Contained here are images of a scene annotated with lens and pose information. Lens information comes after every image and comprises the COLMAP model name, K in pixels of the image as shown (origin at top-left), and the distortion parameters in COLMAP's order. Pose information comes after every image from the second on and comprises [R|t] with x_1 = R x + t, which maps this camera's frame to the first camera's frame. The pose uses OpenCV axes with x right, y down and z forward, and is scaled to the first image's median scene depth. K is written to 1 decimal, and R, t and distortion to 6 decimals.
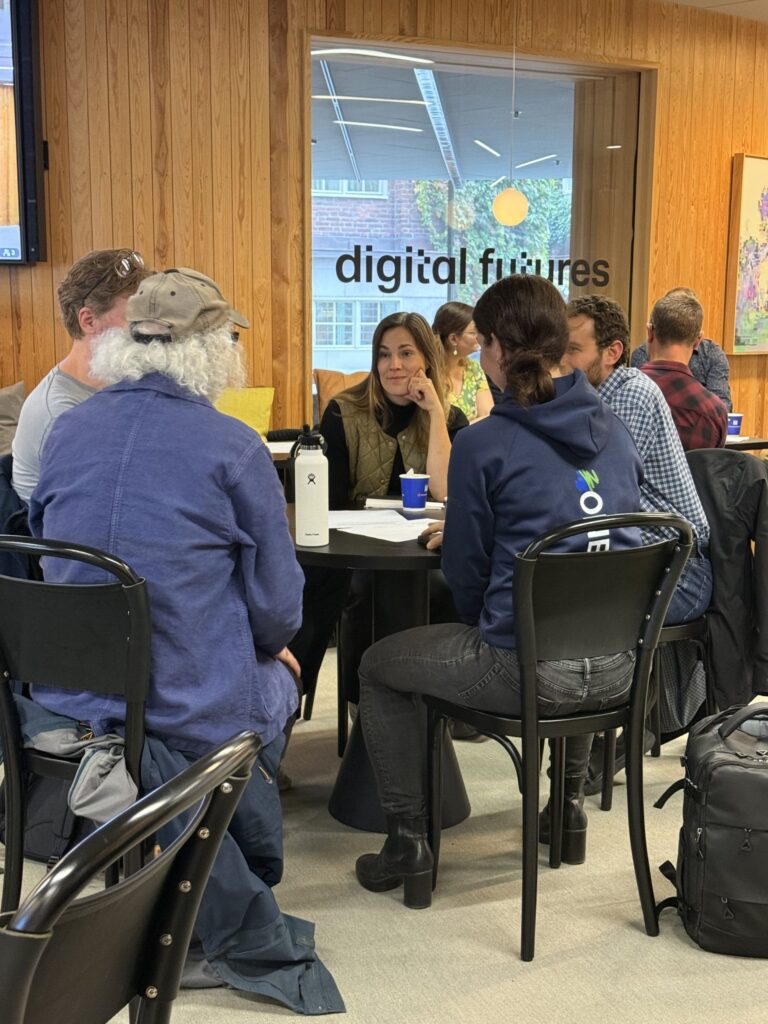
lens RADIAL K [[1433.8, 0, 384.0], [0, 1433.8, 512.0], [0, 0, 1]] dist [0.006226, 0.356303]
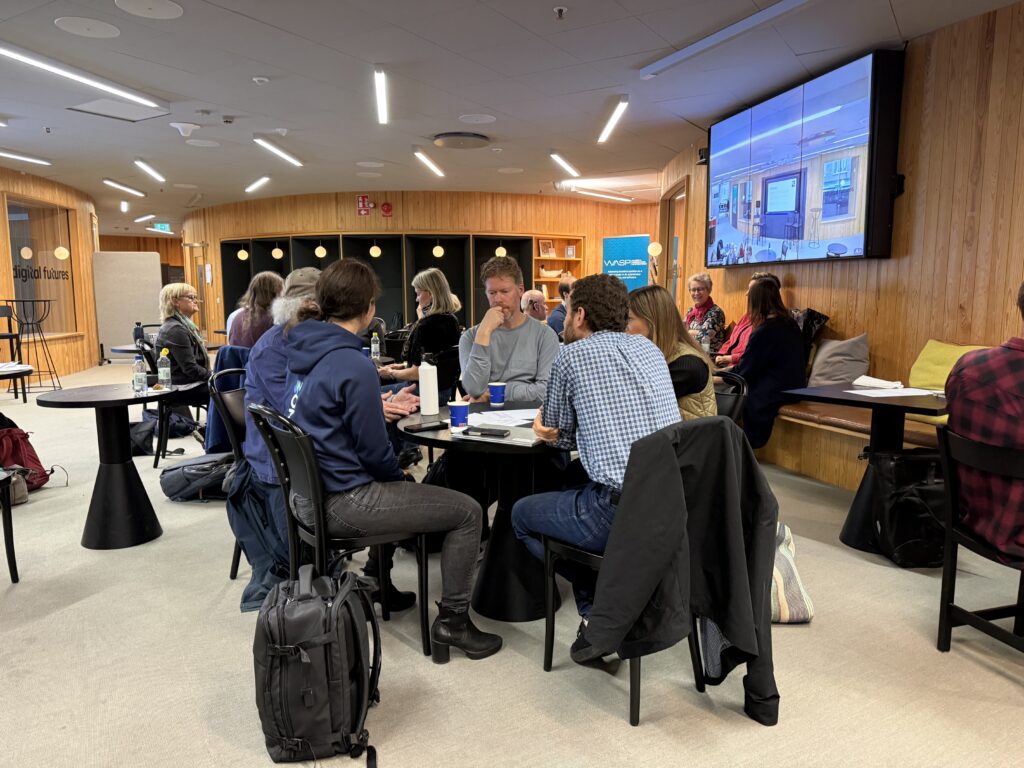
lens RADIAL K [[723.0, 0, 506.6], [0, 723.0, 385.5], [0, 0, 1]] dist [0.039192, -0.044723]
pose [[0.176329, 0.124091, -0.976478, 0.404243], [-0.134593, 0.985744, 0.100964, -0.055885], [0.975086, 0.113624, 0.190517, 0.427939]]
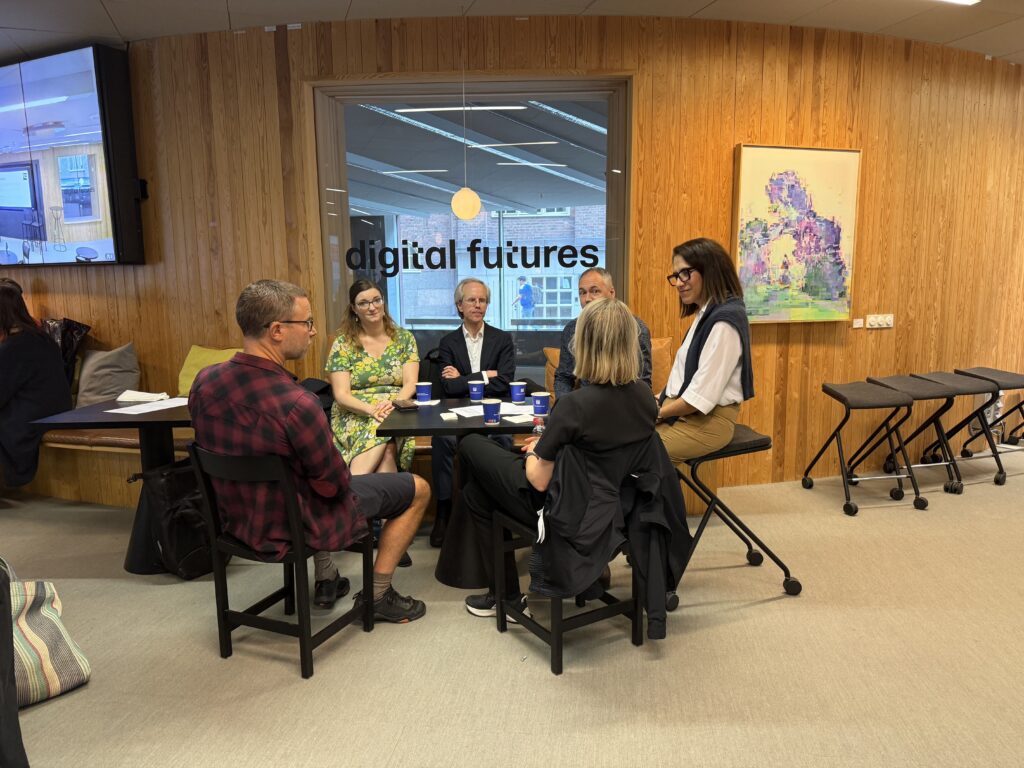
lens RADIAL K [[723.0, 0, 506.6], [0, 723.0, 385.5], [0, 0, 1]] dist [0.039192, -0.044723]
pose [[0.880158, 0.052214, -0.471801, 0.398674], [-0.048916, 0.998617, 0.019263, -0.071008], [0.472154, 0.006124, 0.881495, 0.463695]]
